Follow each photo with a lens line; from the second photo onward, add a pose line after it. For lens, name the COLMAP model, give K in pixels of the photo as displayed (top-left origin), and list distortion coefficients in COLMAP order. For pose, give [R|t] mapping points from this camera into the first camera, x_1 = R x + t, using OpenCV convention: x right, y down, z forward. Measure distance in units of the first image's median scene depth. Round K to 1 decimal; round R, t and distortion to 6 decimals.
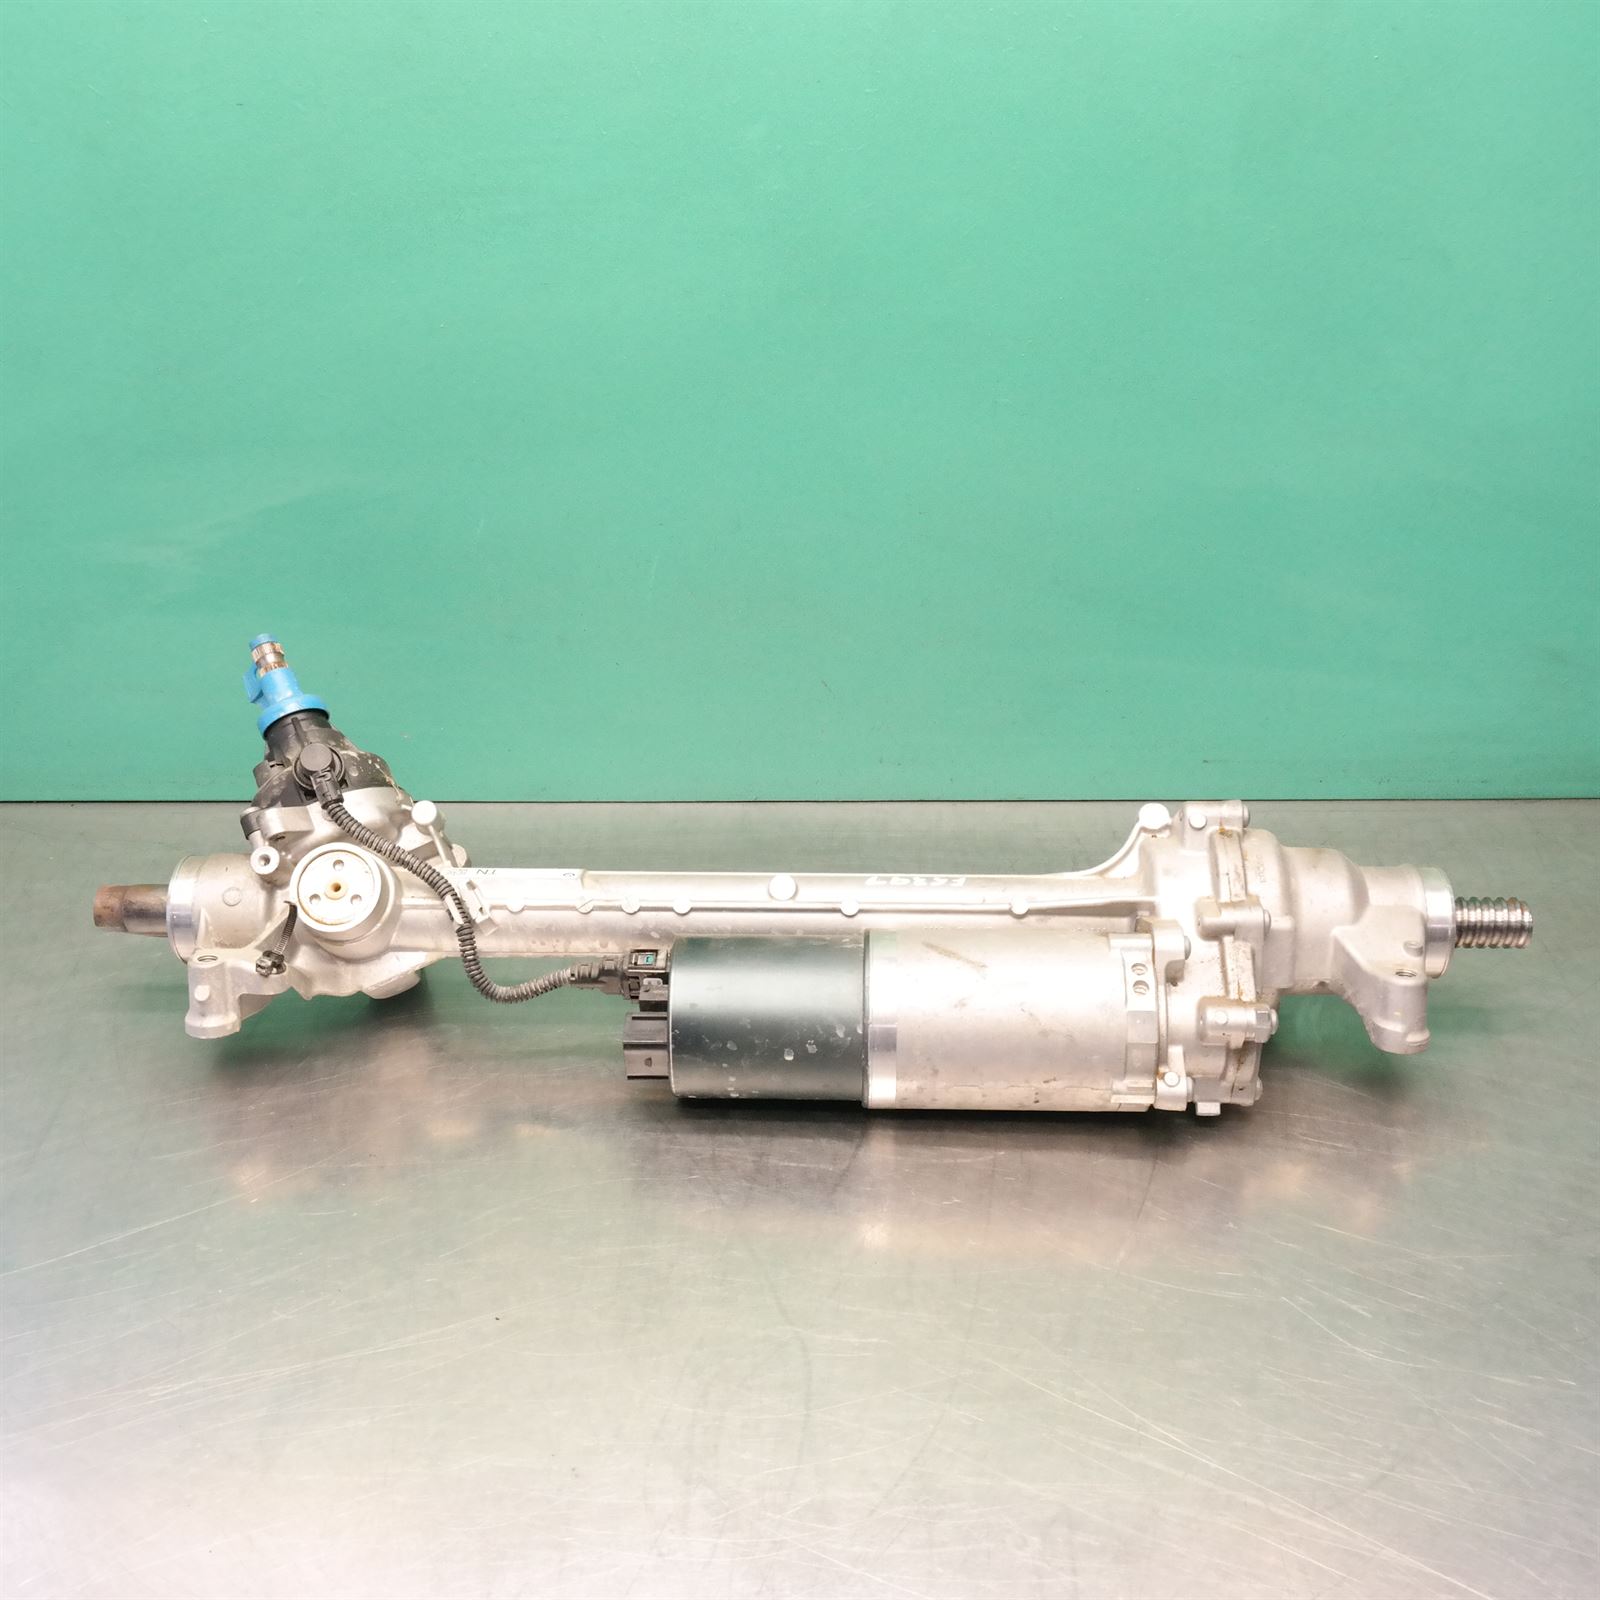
lens RADIAL K [[1887.2, 0, 802.8], [0, 1887.2, 806.8], [0, 0, 1]] dist [-0.012587, 0.000000]
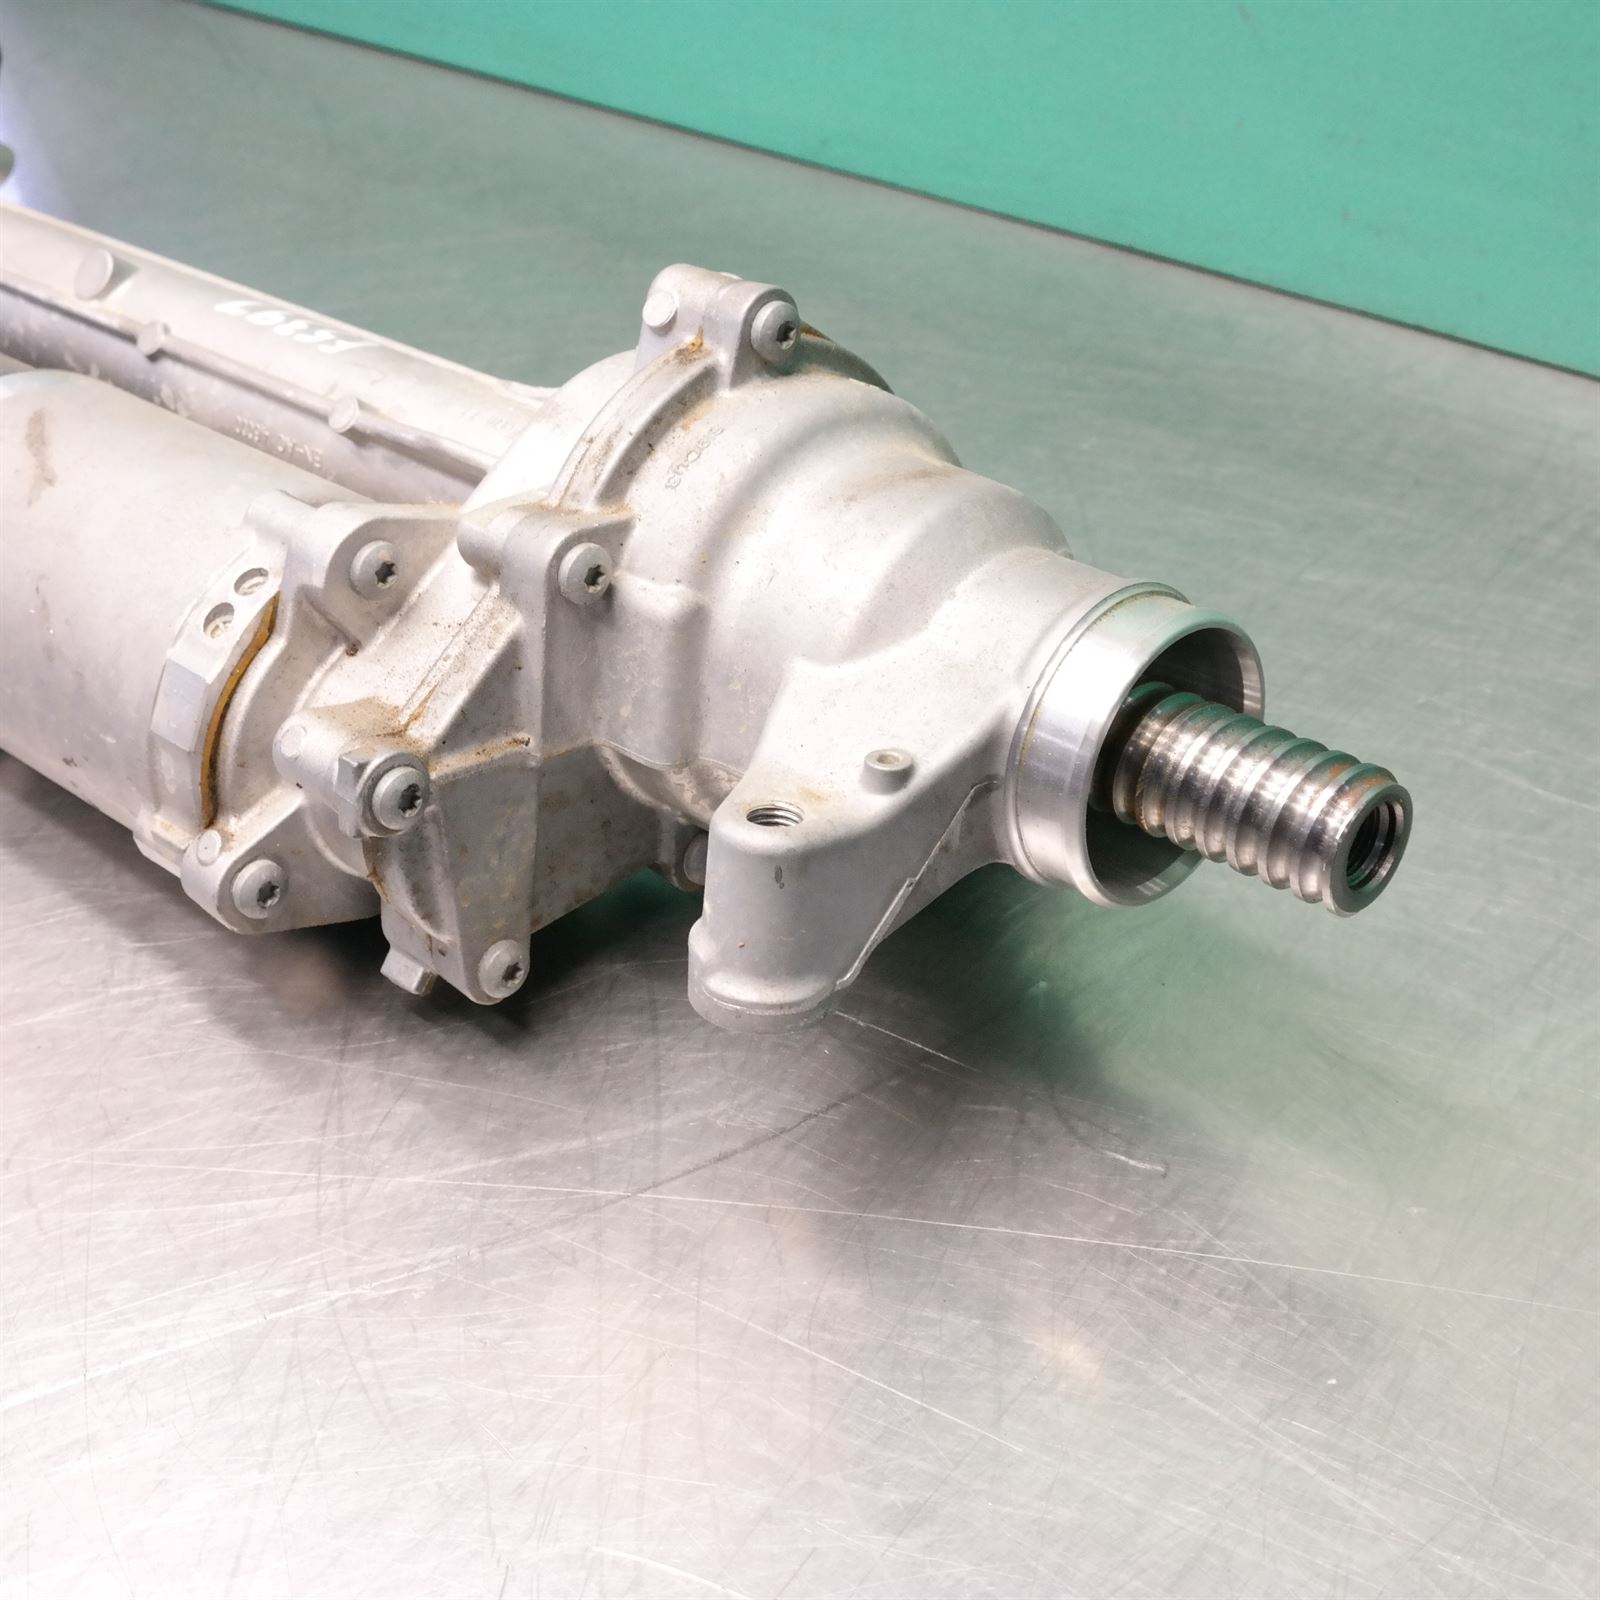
lens RADIAL K [[2500.4, 0, 803.5], [0, 2500.4, 803.0], [0, 0, 1]] dist [-0.061676, 0.000000]
pose [[0.742884, 0.332319, -0.581109, 0.575976], [-0.239368, 0.942554, 0.233014, -0.024485], [0.625161, -0.034003, 0.779755, 0.610526]]
